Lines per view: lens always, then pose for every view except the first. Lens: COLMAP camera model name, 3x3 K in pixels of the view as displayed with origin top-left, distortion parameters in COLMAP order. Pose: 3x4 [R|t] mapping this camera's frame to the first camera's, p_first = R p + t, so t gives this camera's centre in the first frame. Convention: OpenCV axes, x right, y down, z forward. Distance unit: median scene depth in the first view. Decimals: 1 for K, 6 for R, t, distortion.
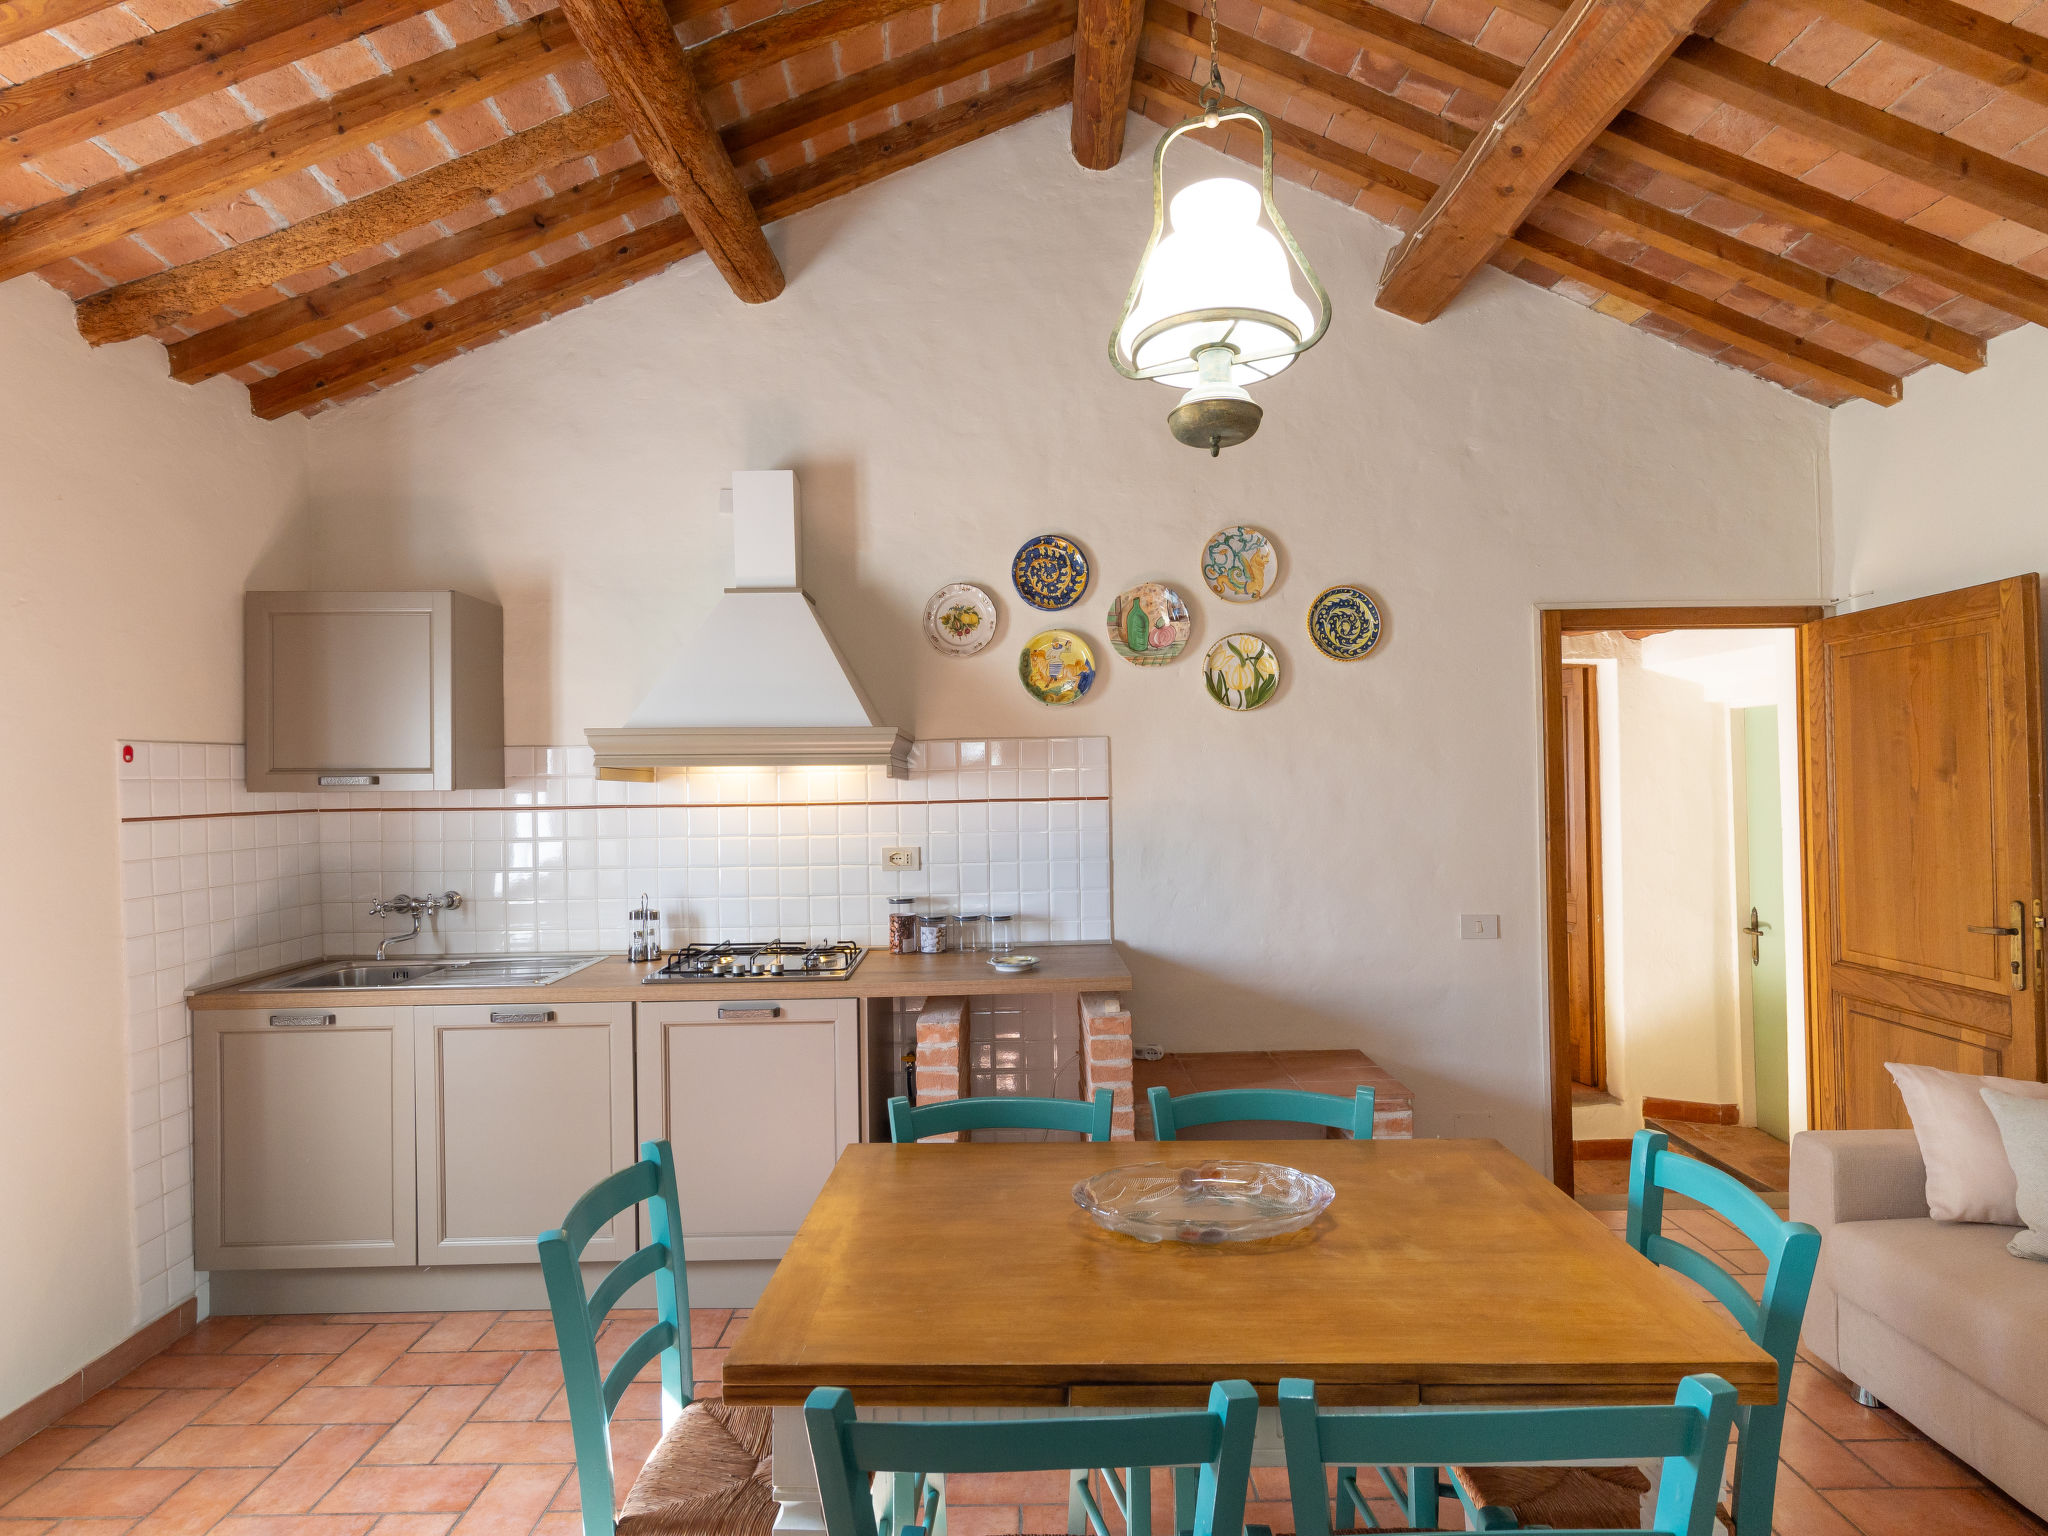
lens RADIAL K [[1135.5, 0, 1019.7], [0, 1135.5, 777.0], [0, 0, 1]] dist [0.019946, -0.001583]
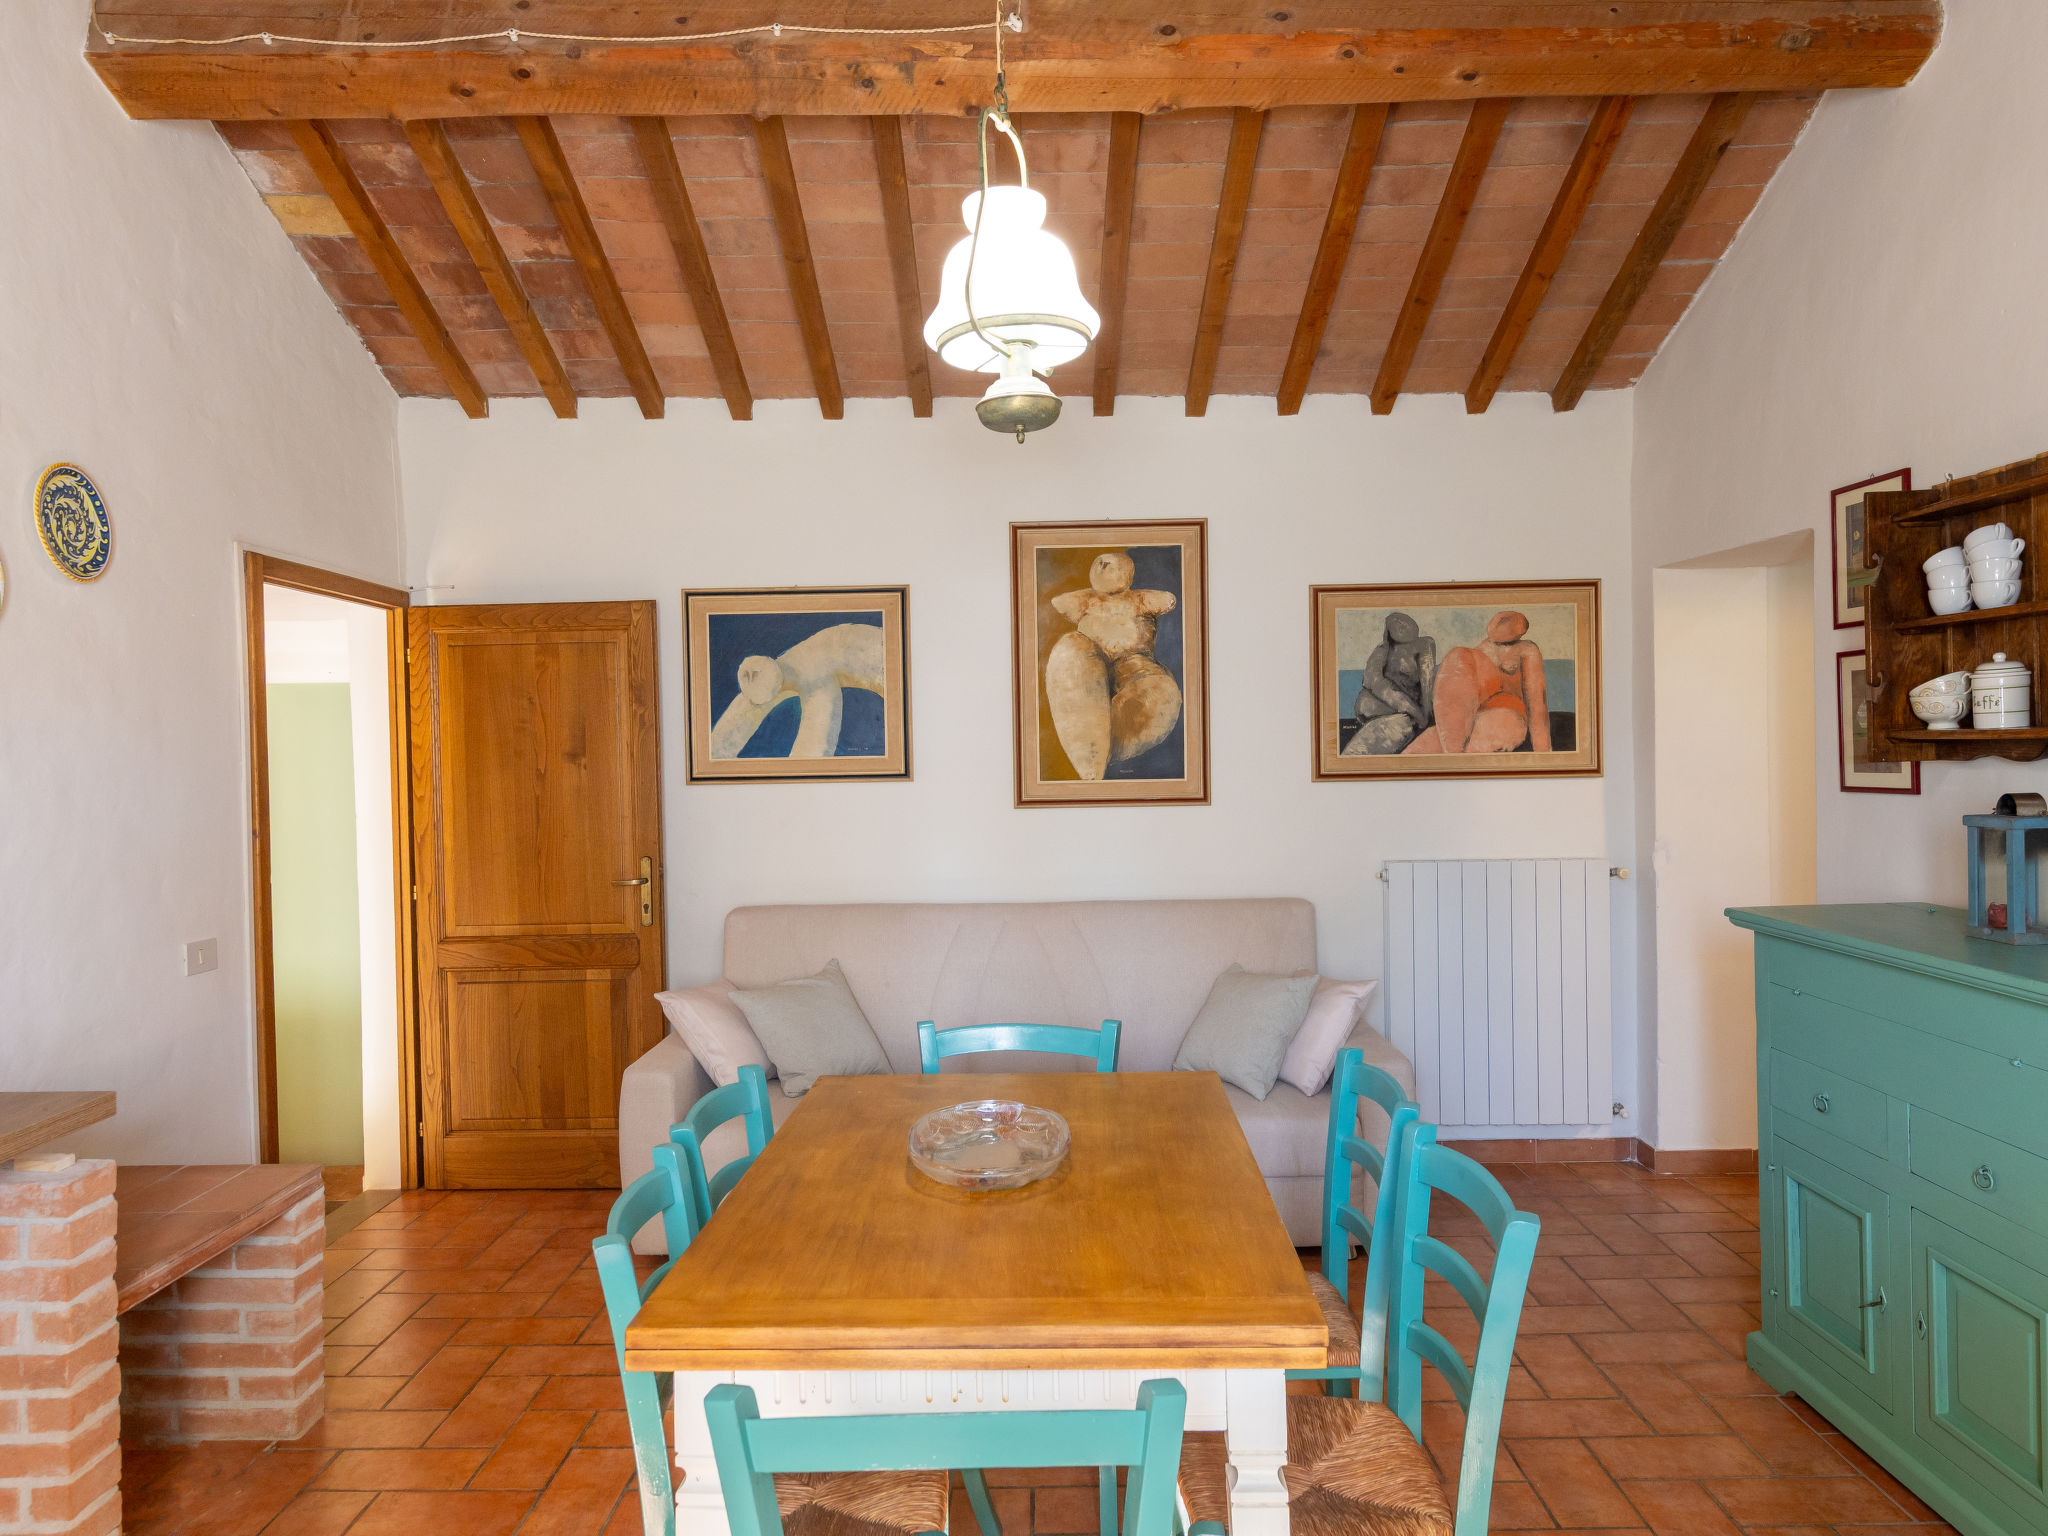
lens RADIAL K [[1402.9, 0, 1012.7], [0, 1402.9, 778.9], [0, 0, 1]] dist [0.008130, -0.000492]
pose [[0.001087, -0.005344, 0.999985, -0.552541], [0.010001, 0.999936, 0.005333, 0.014686], [-0.999949, 0.009995, 0.001141, 0.480982]]
